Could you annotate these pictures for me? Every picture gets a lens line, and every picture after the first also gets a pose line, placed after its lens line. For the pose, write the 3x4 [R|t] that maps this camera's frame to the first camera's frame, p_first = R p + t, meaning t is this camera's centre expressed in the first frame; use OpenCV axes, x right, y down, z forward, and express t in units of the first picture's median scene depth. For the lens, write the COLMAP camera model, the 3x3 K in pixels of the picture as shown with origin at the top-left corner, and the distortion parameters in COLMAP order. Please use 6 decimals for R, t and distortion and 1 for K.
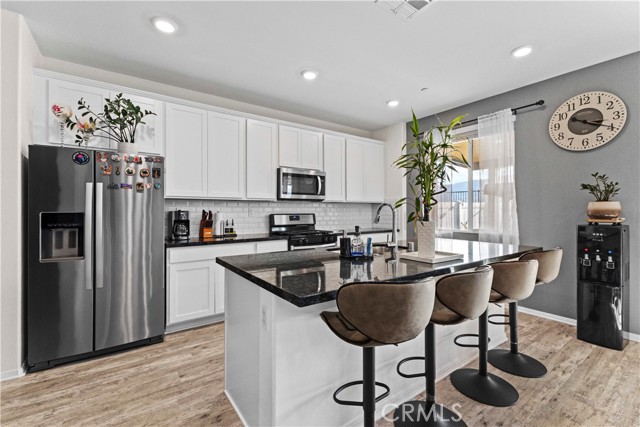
lens RADIAL K [[280.3, 0, 320.0], [0, 280.3, 213.5], [0, 0, 1]] dist [0.000806, -0.000412]
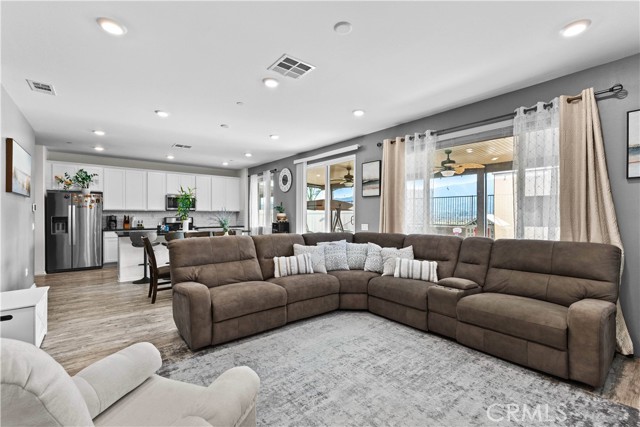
lens RADIAL K [[277.8, 0, 324.5], [0, 277.8, 219.1], [0, 0, 1]] dist [0.001868, 0.000187]
pose [[0.997769, 0.004319, 0.066626, 1.152458], [-0.004841, 0.999959, 0.007667, -0.009955], [-0.066590, -0.007973, 0.997749, -1.465367]]
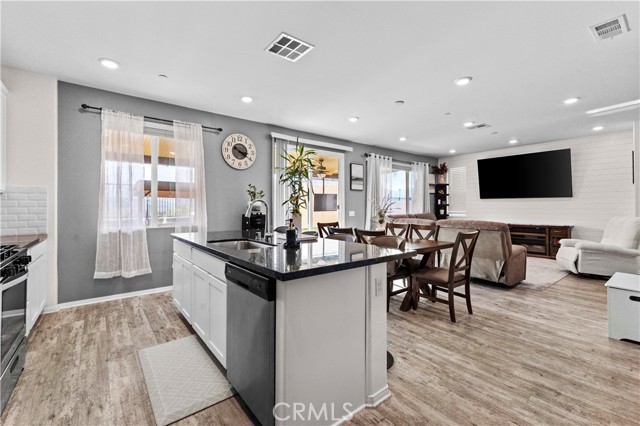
lens RADIAL K [[278.0, 0, 316.5], [0, 278.0, 204.3], [0, 0, 1]] dist [0.003015, 0.000105]
pose [[-0.036062, 0.009762, 0.999302, -0.698905], [0.008354, 0.999920, -0.009467, -0.002221], [-0.999315, 0.008007, -0.036141, 0.628758]]
